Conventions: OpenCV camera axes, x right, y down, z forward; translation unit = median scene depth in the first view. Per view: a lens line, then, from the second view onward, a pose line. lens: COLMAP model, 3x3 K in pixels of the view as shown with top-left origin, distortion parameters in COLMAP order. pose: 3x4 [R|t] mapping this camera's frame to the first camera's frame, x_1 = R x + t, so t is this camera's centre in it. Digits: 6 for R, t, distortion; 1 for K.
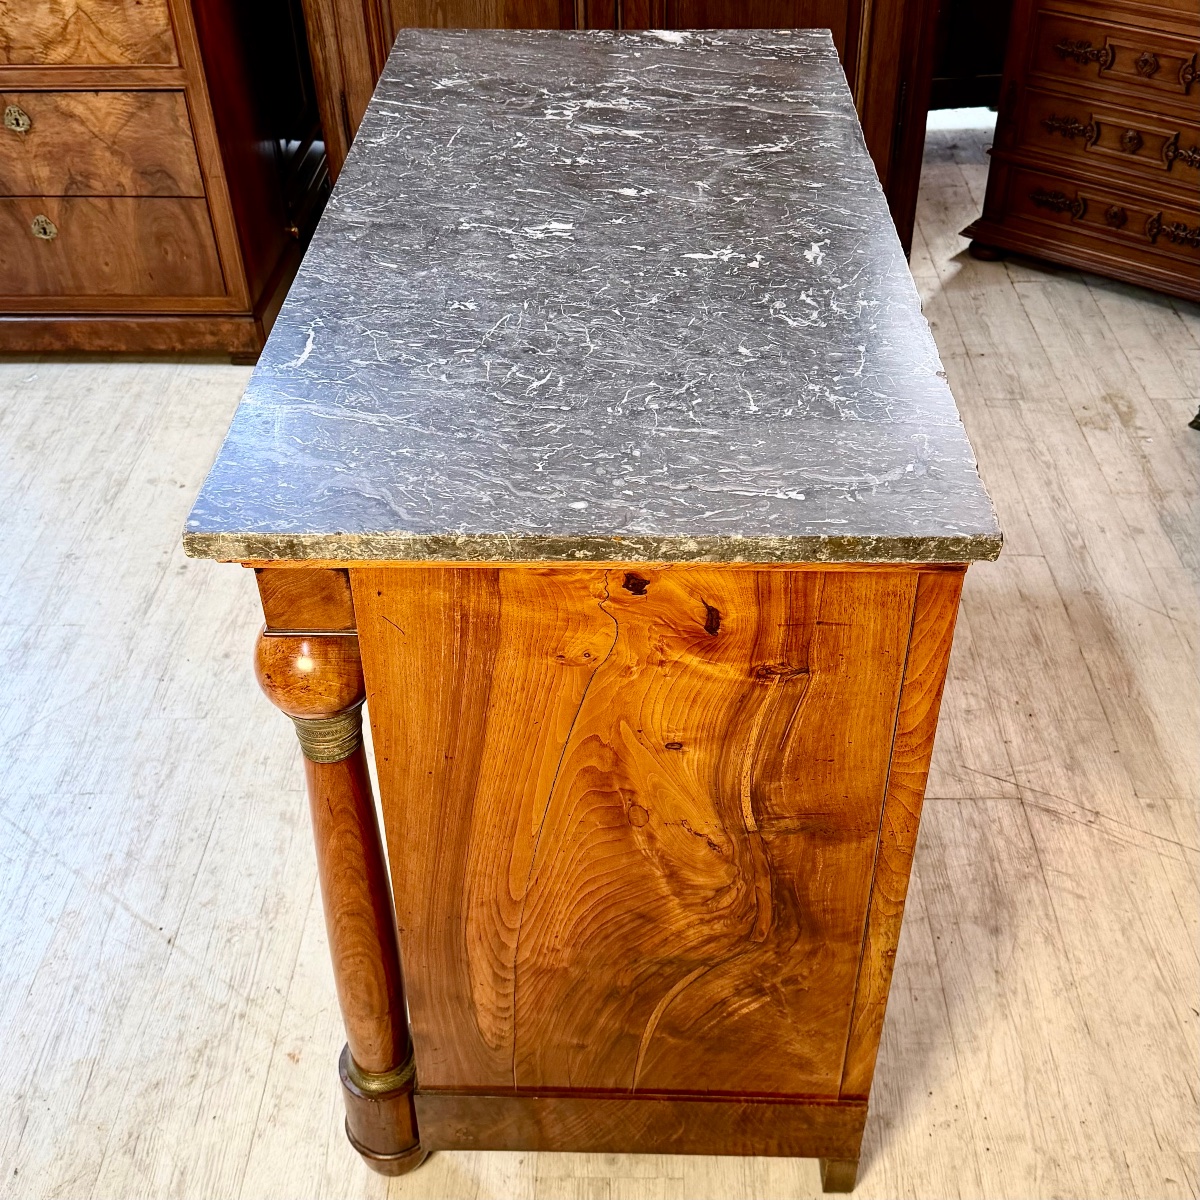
lens RADIAL K [[1370.3, 0, 609.9], [0, 1370.3, 530.1], [0, 0, 1]] dist [0.198721, -0.422594]
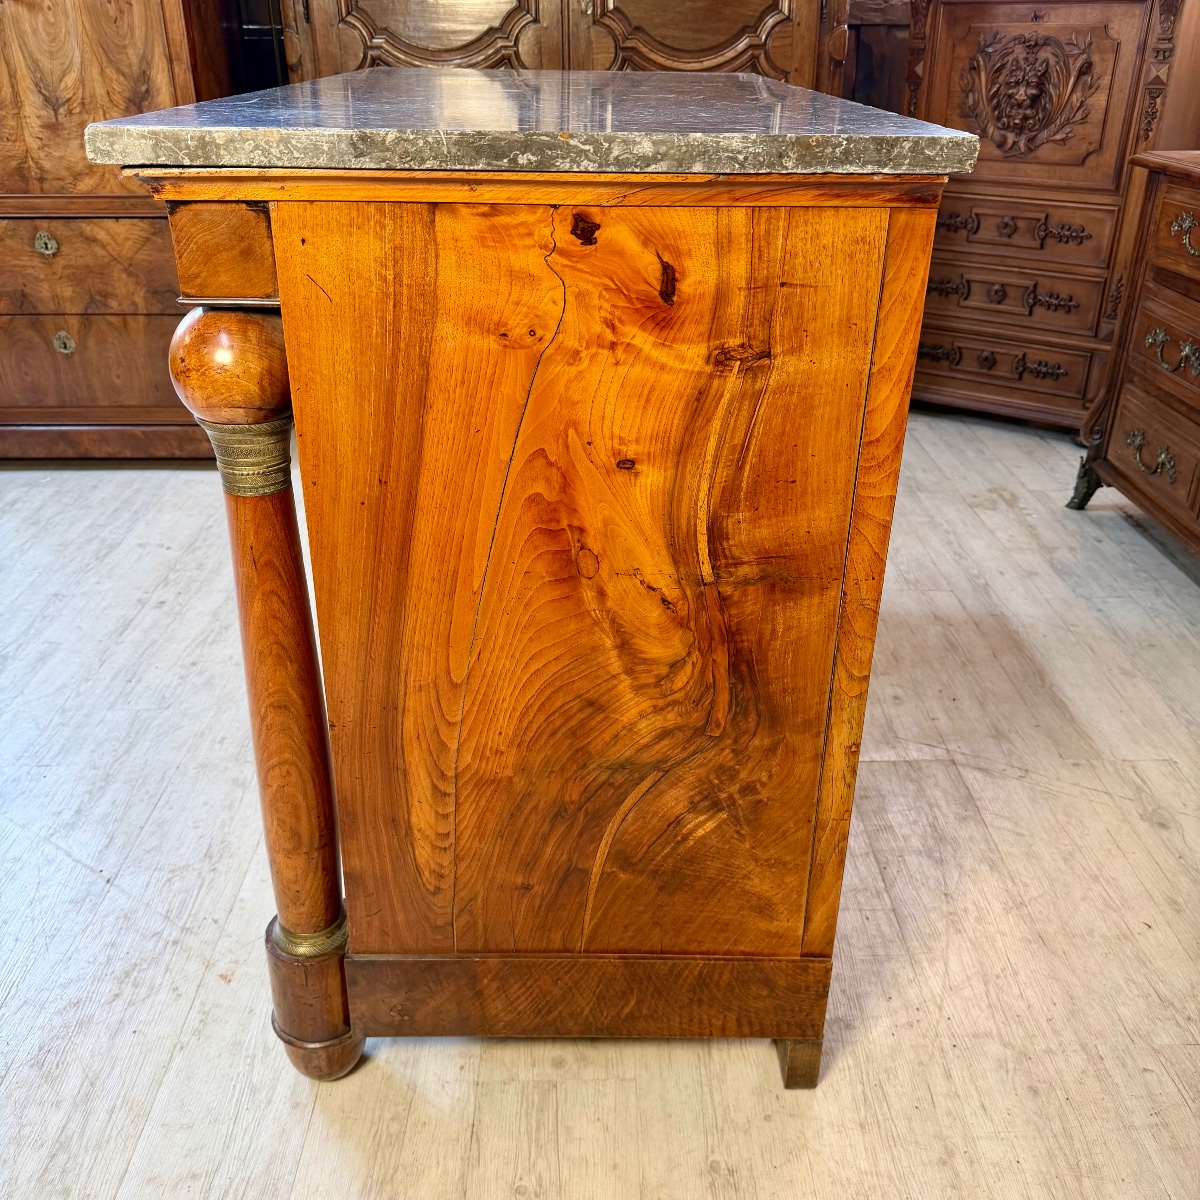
lens RADIAL K [[1114.9, 0, 603.6], [0, 1114.9, 596.2], [0, 0, 1]] dist [0.154270, -0.292601]
pose [[0.999322, 0.002065, 0.036761, 0.003202], [0.004276, 0.985158, -0.171598, 0.323874], [-0.036570, 0.171638, 0.984481, 0.233664]]
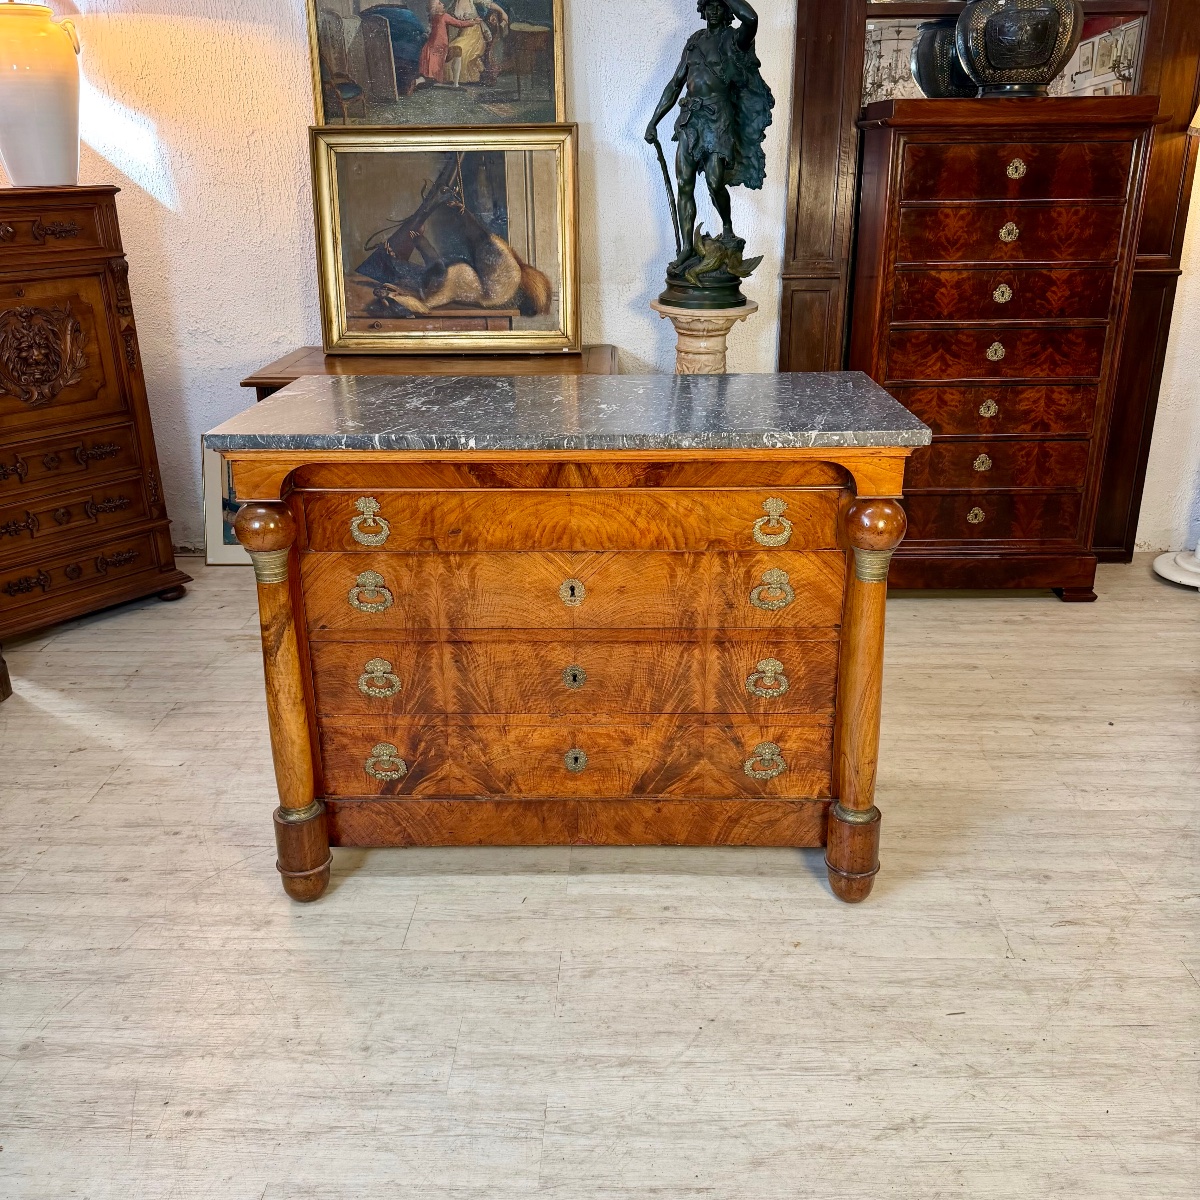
lens RADIAL K [[1114.9, 0, 603.6], [0, 1114.9, 596.2], [0, 0, 1]] dist [0.154270, -0.292601]
pose [[0.008443, -0.342935, 0.939321, -1.577910], [0.604276, 0.750188, 0.268454, -0.451477], [-0.796730, 0.565343, 0.213561, 0.885915]]
